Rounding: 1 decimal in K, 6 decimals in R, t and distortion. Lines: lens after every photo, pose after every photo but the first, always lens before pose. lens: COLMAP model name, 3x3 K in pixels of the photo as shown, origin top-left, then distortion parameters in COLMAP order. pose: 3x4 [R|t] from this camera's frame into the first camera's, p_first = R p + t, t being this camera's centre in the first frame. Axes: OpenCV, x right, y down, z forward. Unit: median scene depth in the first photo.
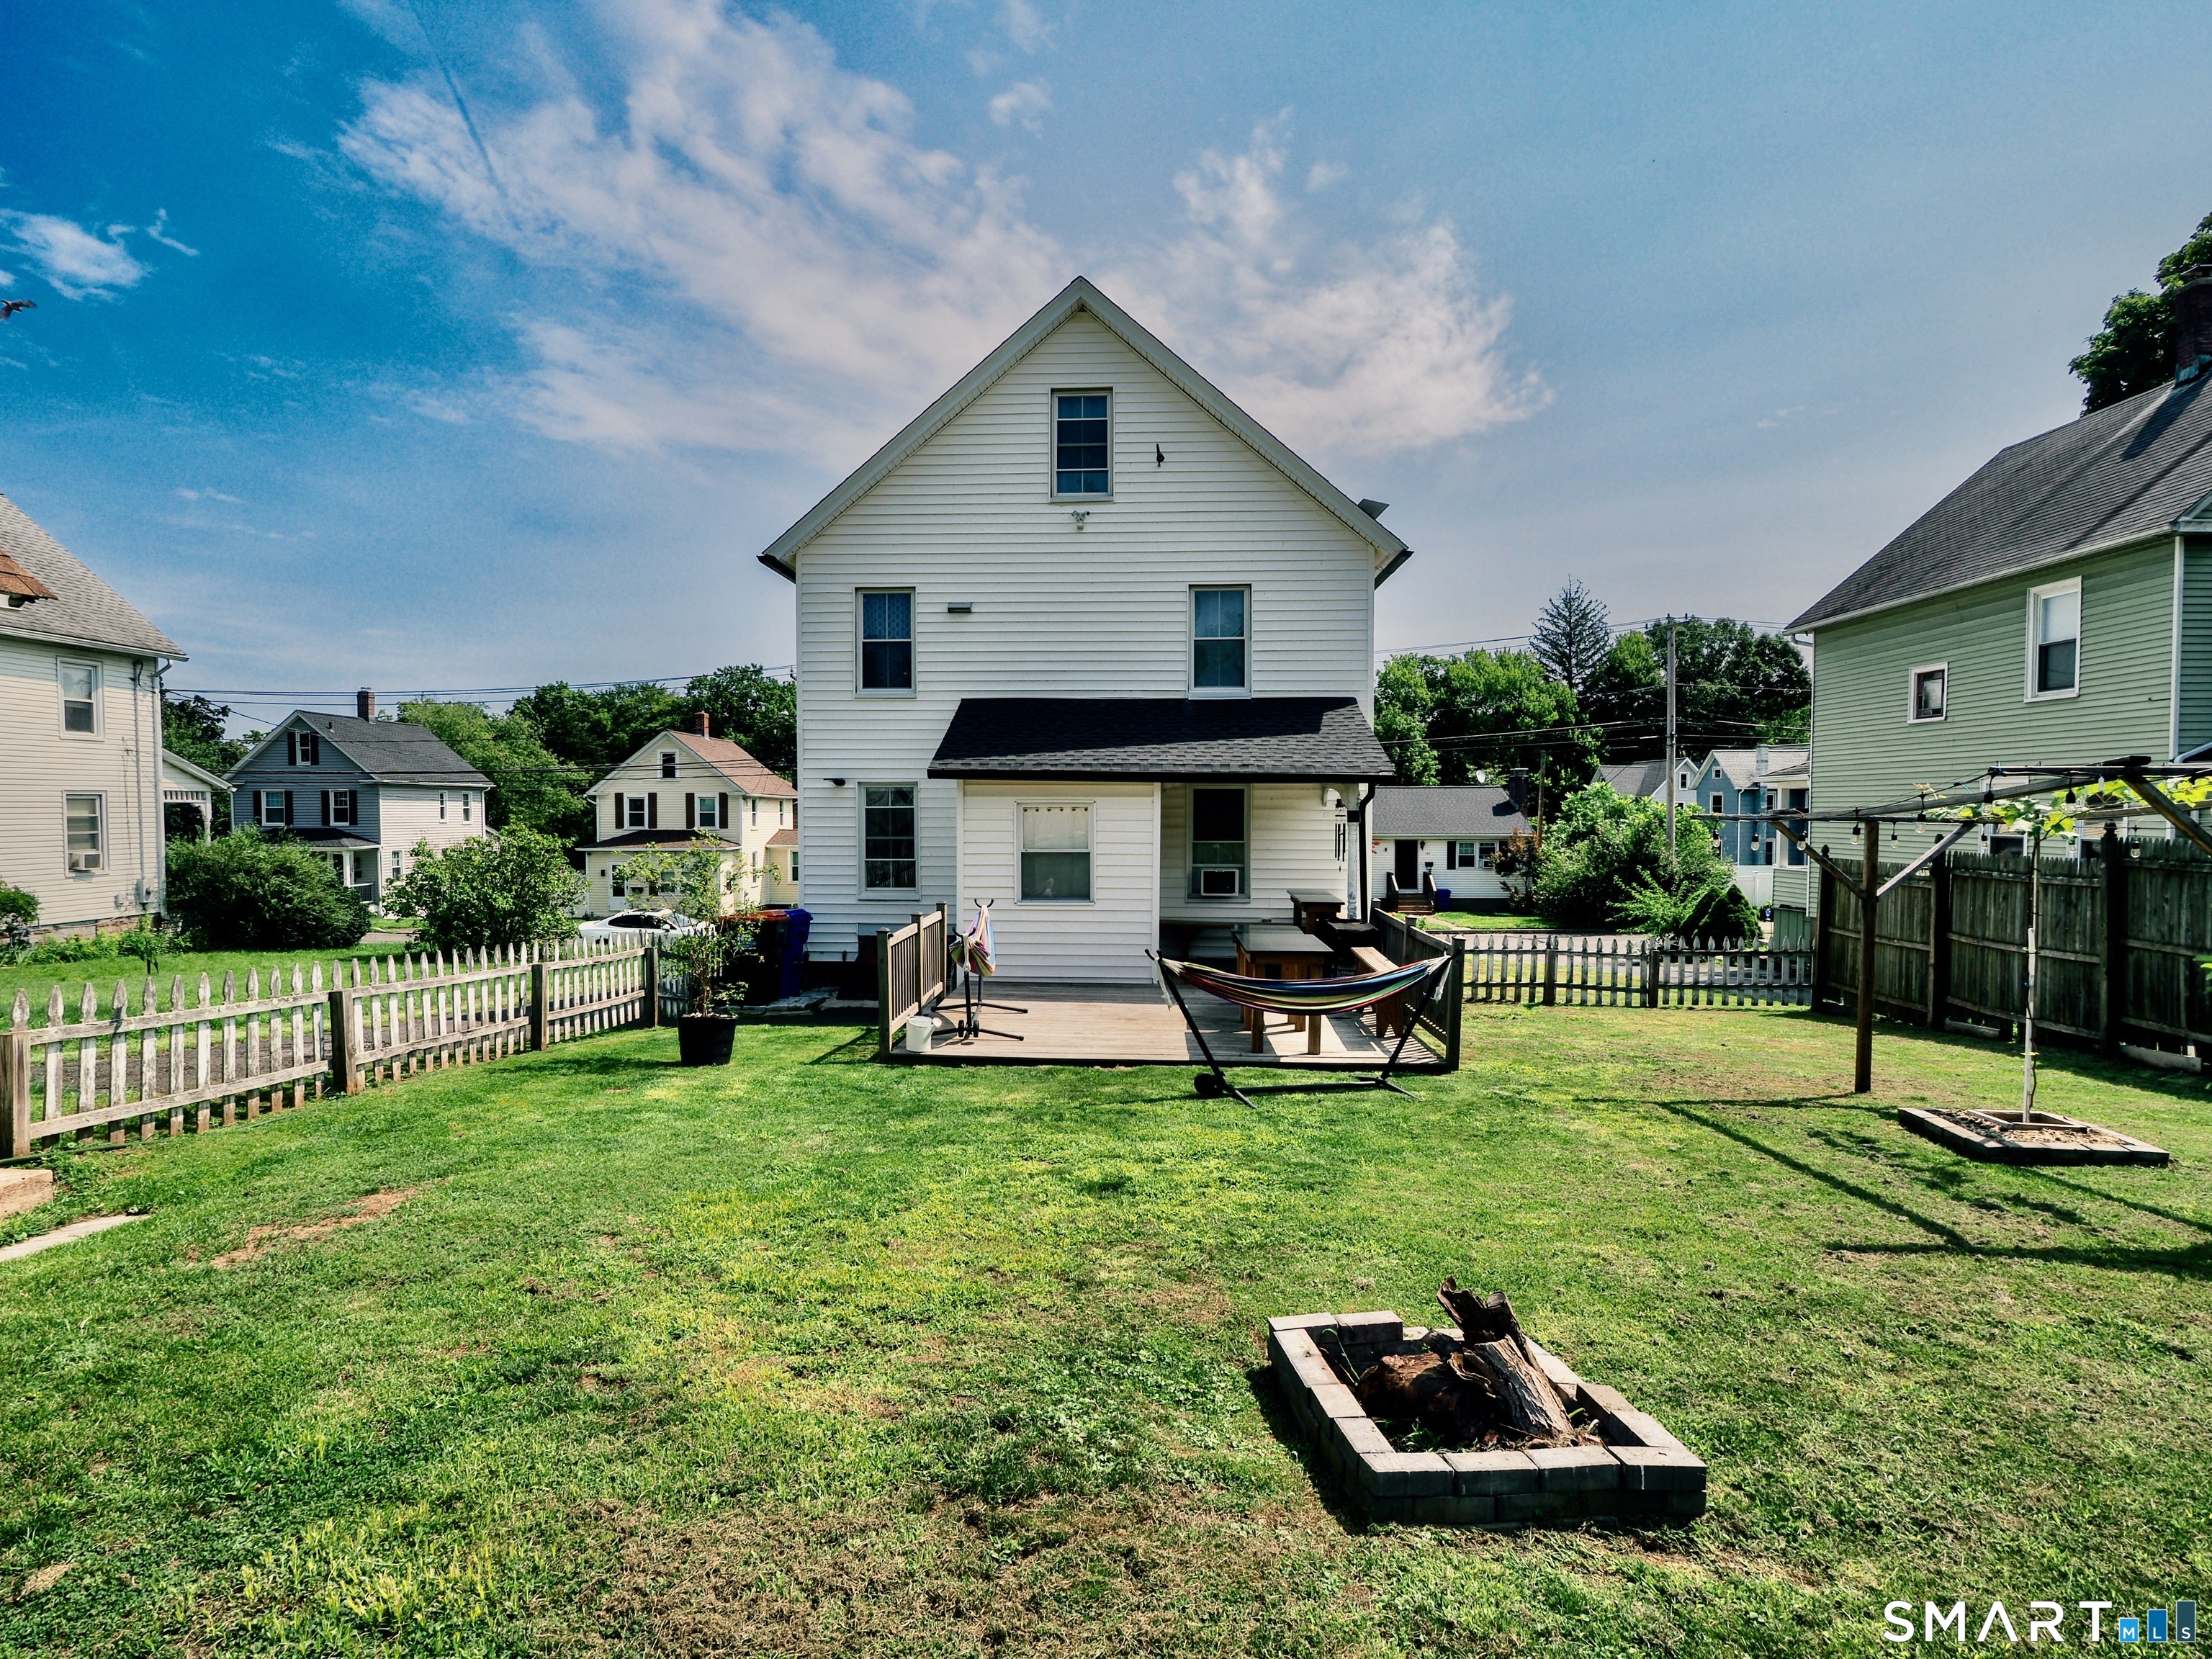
lens RADIAL K [[1187.6, 0, 1091.4], [0, 1187.6, 860.9], [0, 0, 1]] dist [-0.012804, -0.002603]
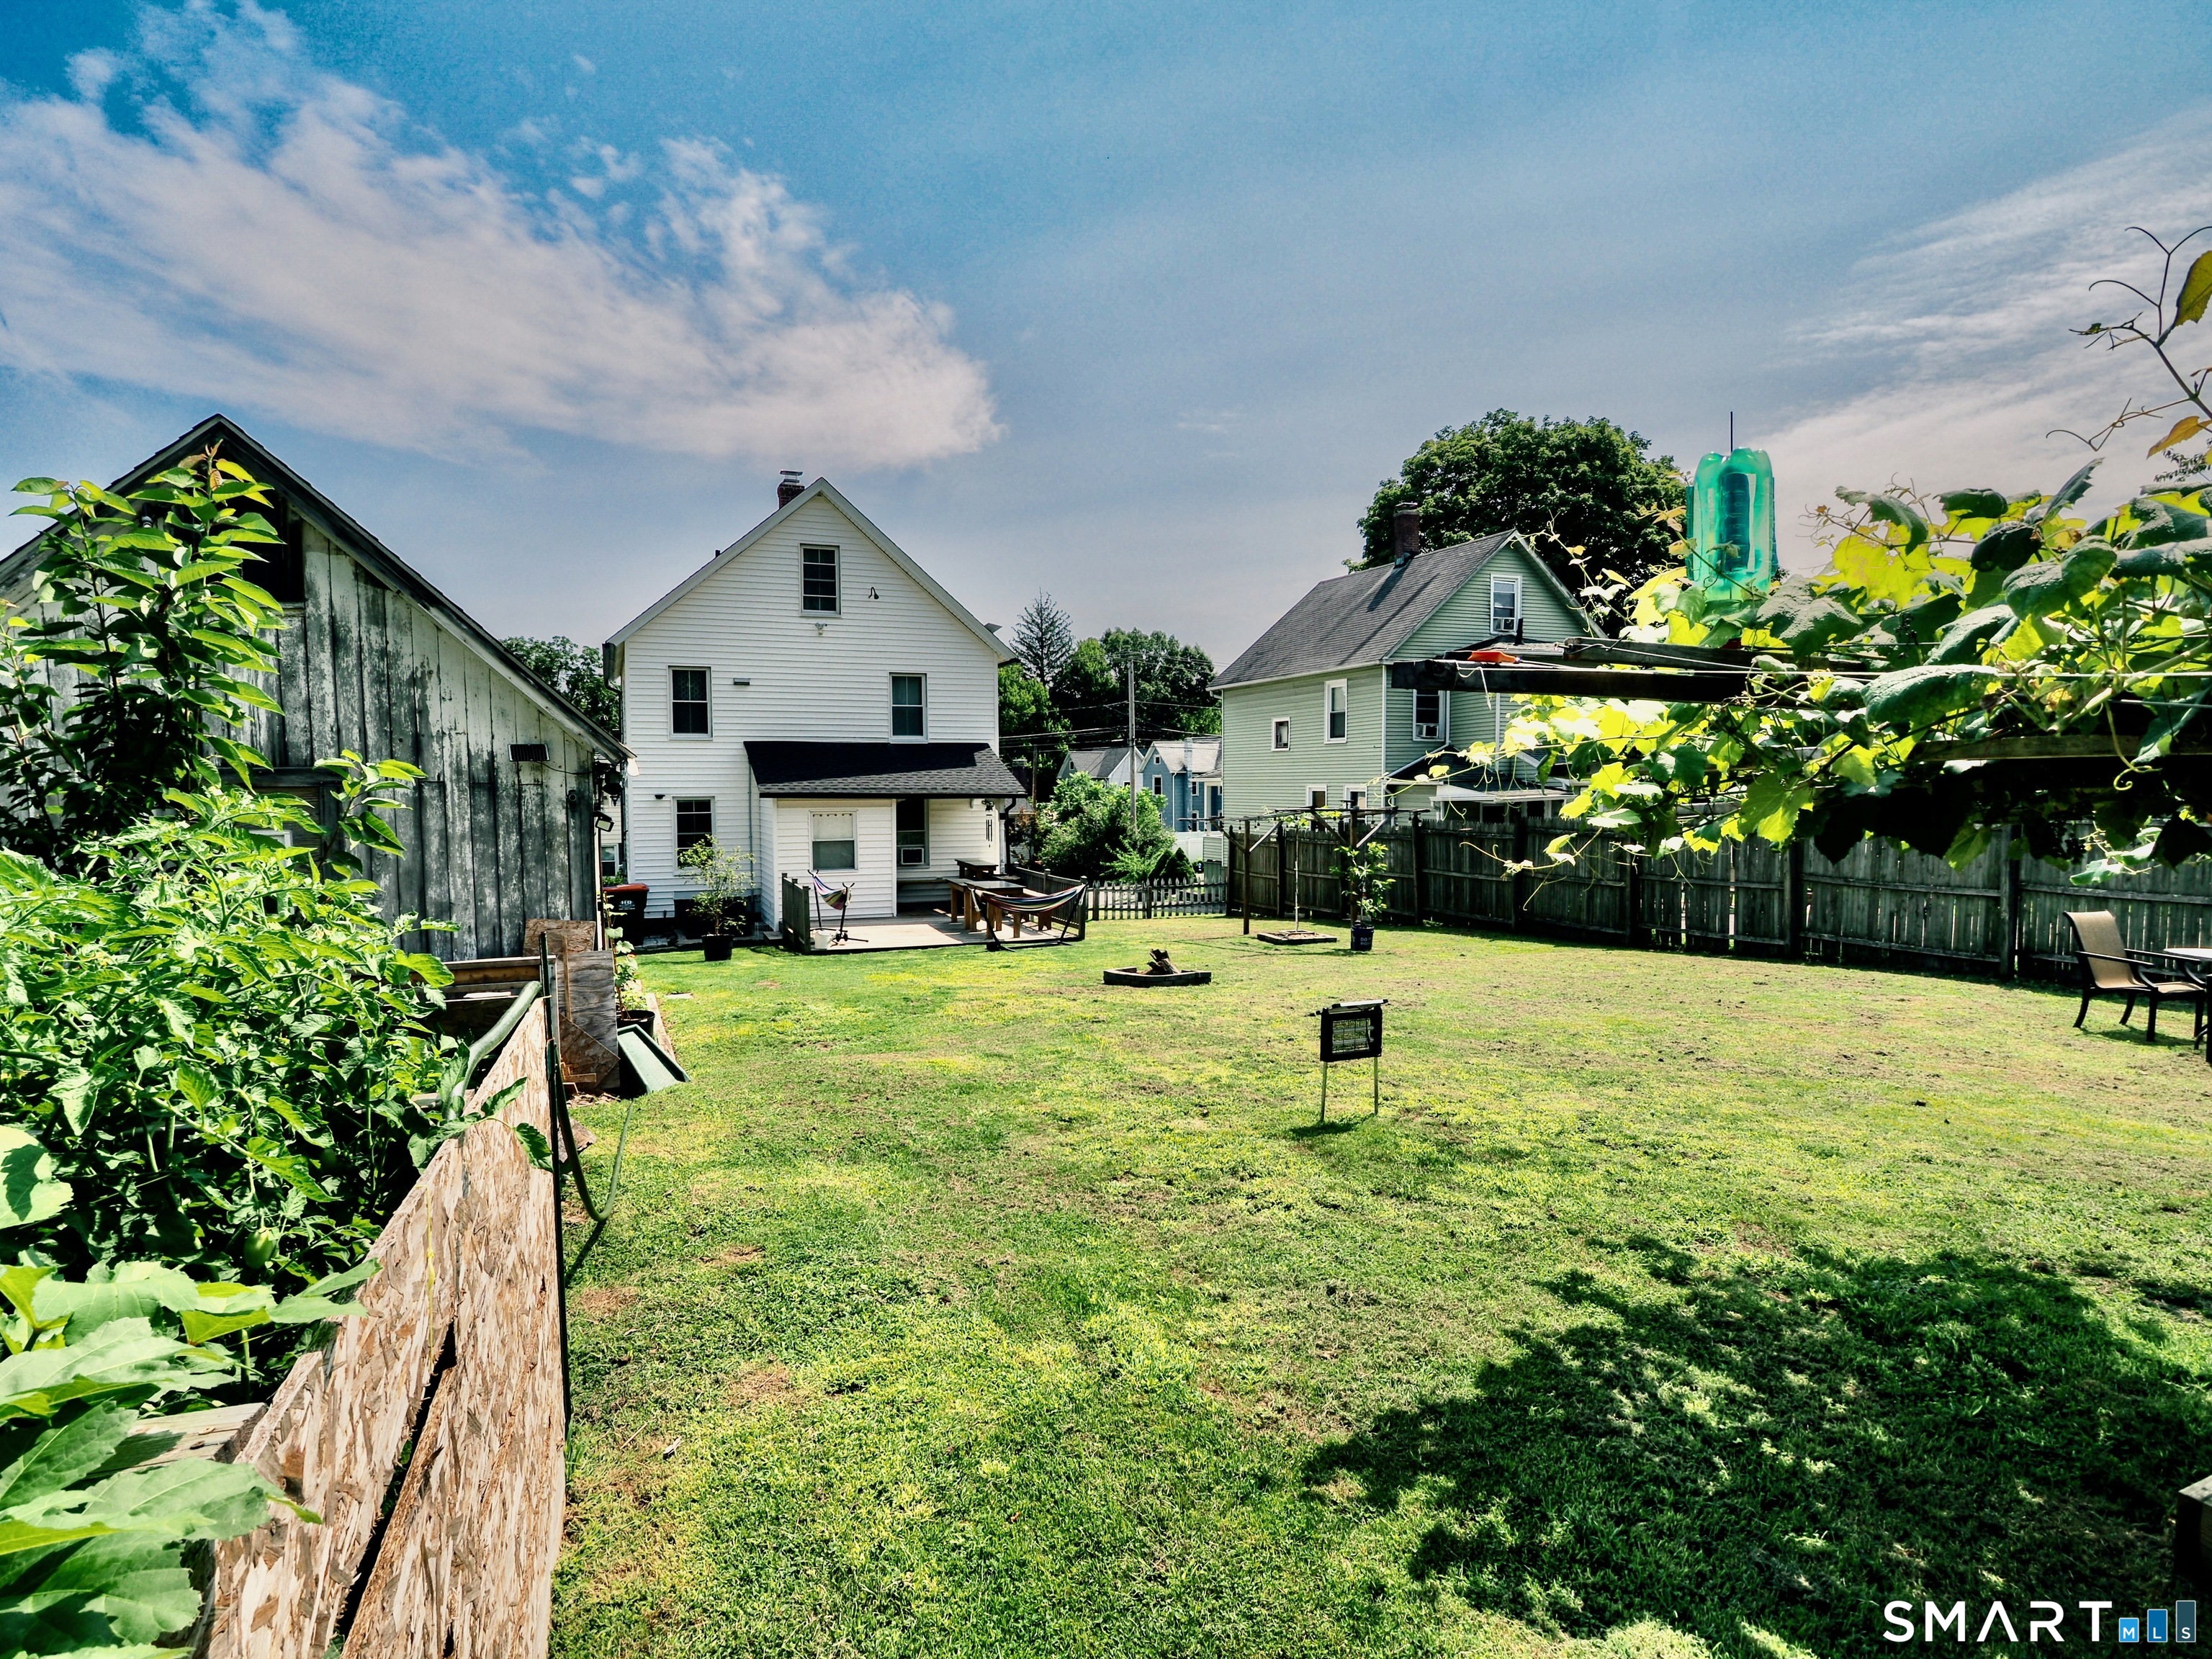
lens RADIAL K [[1187.6, 0, 1091.4], [0, 1187.6, 860.9], [0, 0, 1]] dist [-0.012804, -0.002603]
pose [[0.905388, -0.033158, 0.423289, -0.285086], [0.023288, 0.999323, 0.028470, -0.012614], [-0.423947, -0.015919, 0.905547, -0.461529]]
